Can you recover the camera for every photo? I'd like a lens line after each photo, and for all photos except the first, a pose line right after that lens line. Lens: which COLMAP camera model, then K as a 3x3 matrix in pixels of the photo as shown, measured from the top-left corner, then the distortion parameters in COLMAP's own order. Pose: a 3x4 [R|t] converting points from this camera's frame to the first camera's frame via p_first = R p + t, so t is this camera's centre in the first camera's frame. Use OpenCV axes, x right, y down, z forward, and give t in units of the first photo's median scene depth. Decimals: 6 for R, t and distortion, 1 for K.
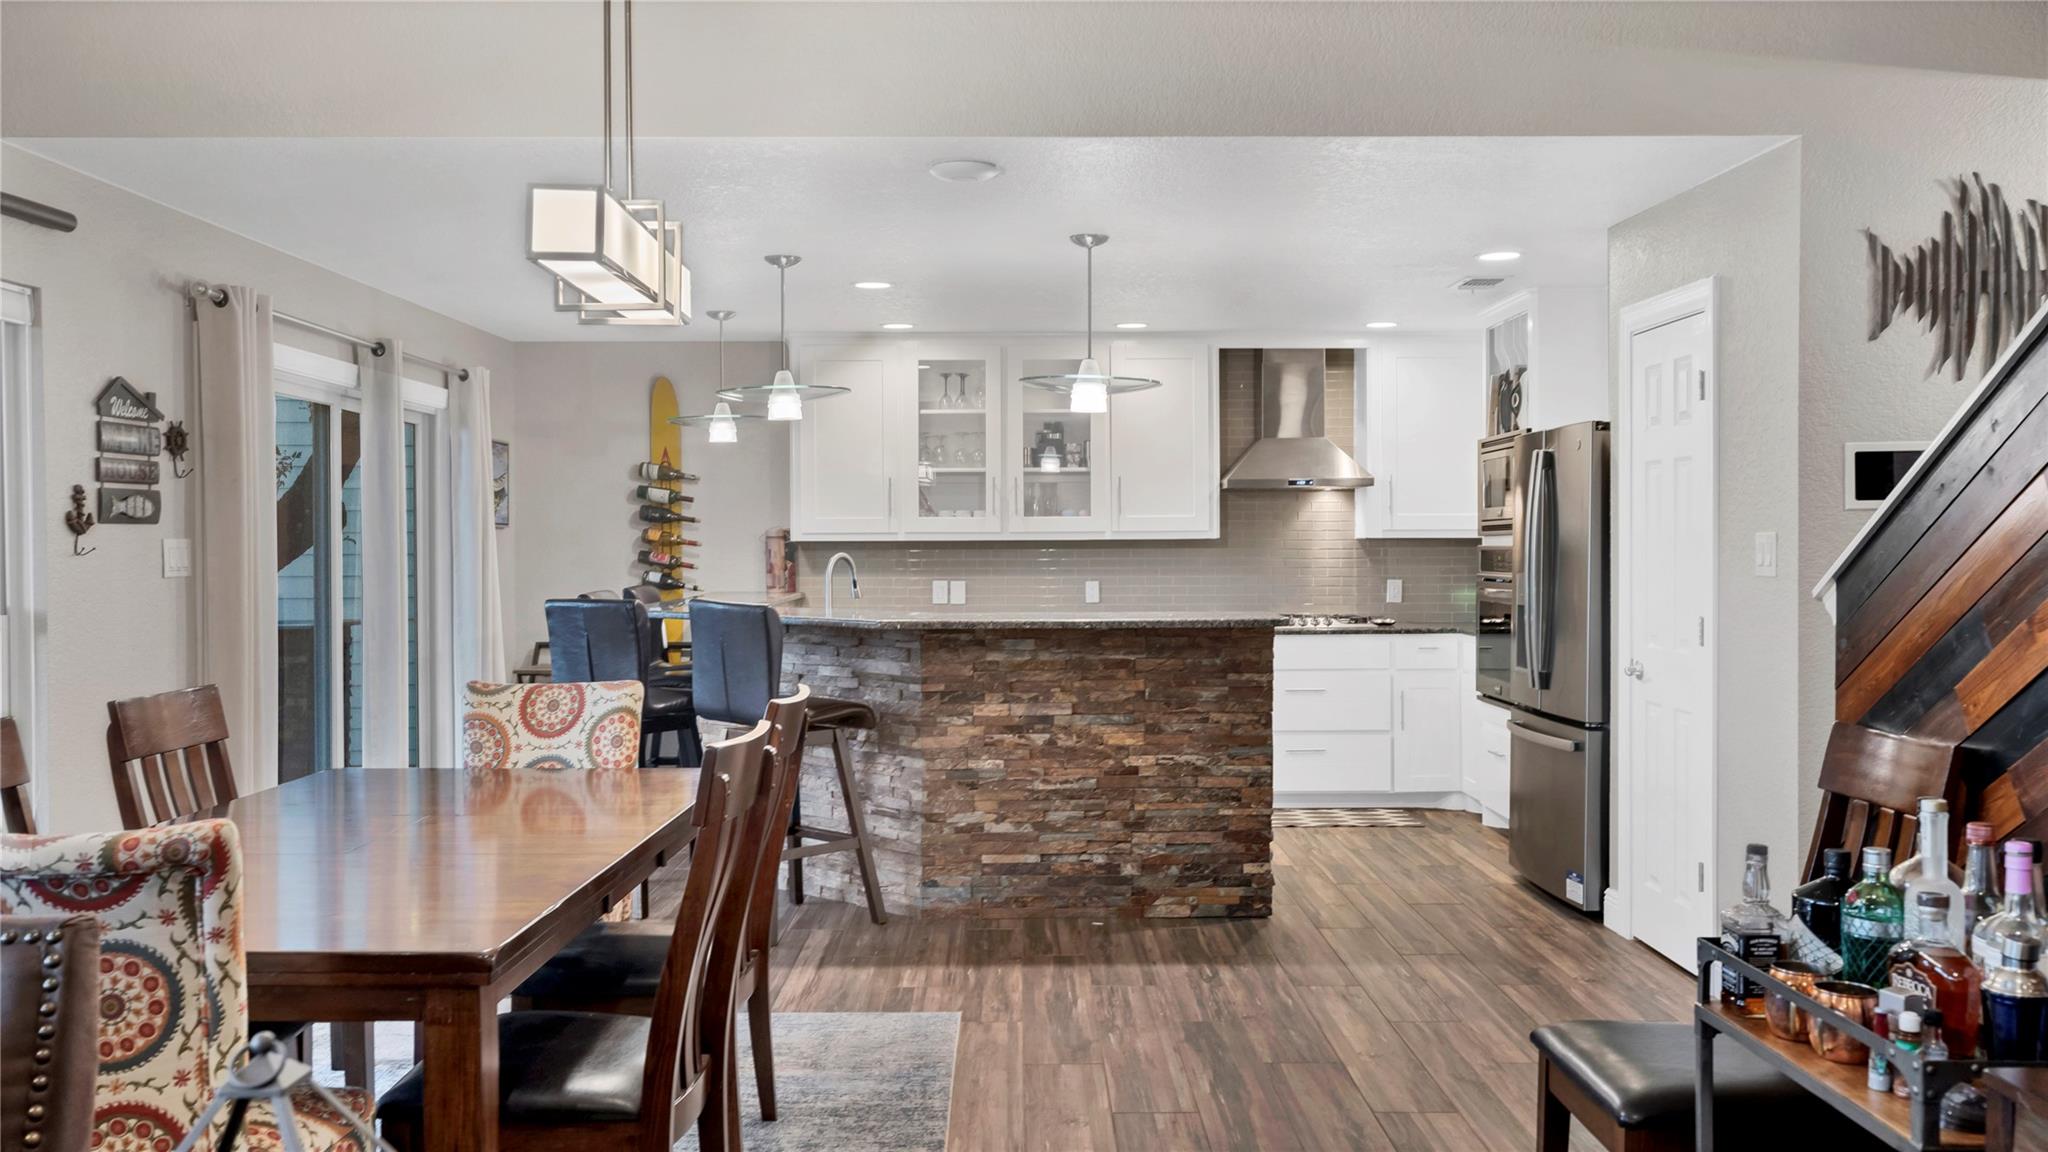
lens RADIAL K [[1696.5, 0, 1024.0], [0, 1696.5, 576.0], [0, 0, 1]] dist [-0.002038, -0.002177]
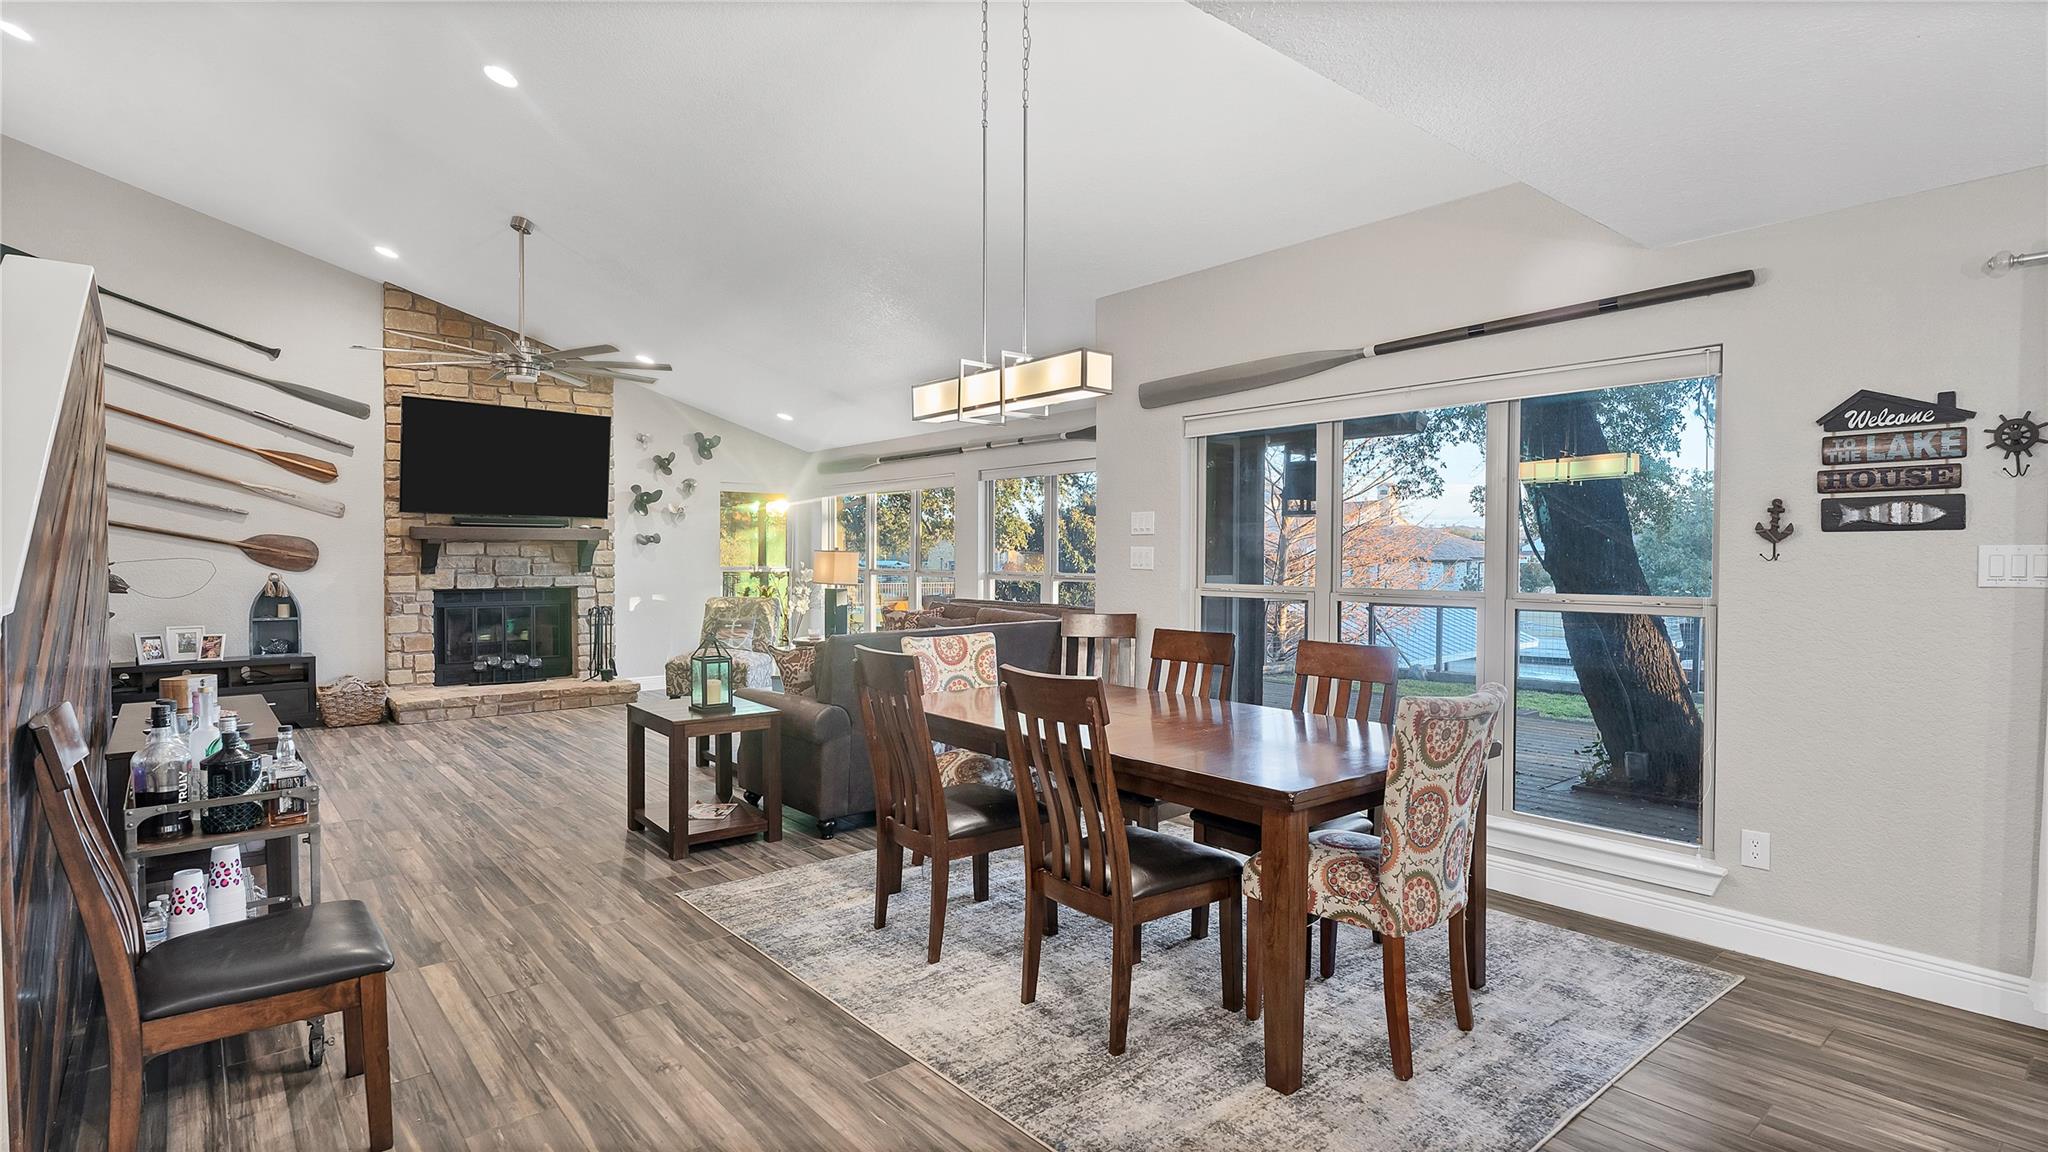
lens RADIAL K [[1016.2, 0, 1024.0], [0, 1016.2, 576.0], [0, 0, 1]] dist [0.000534, -0.000558]
pose [[-0.777255, 0.014525, -0.629018, 0.261701], [-0.012692, 0.999168, 0.038756, -0.021326], [0.629058, 0.038106, -0.776424, 1.172196]]
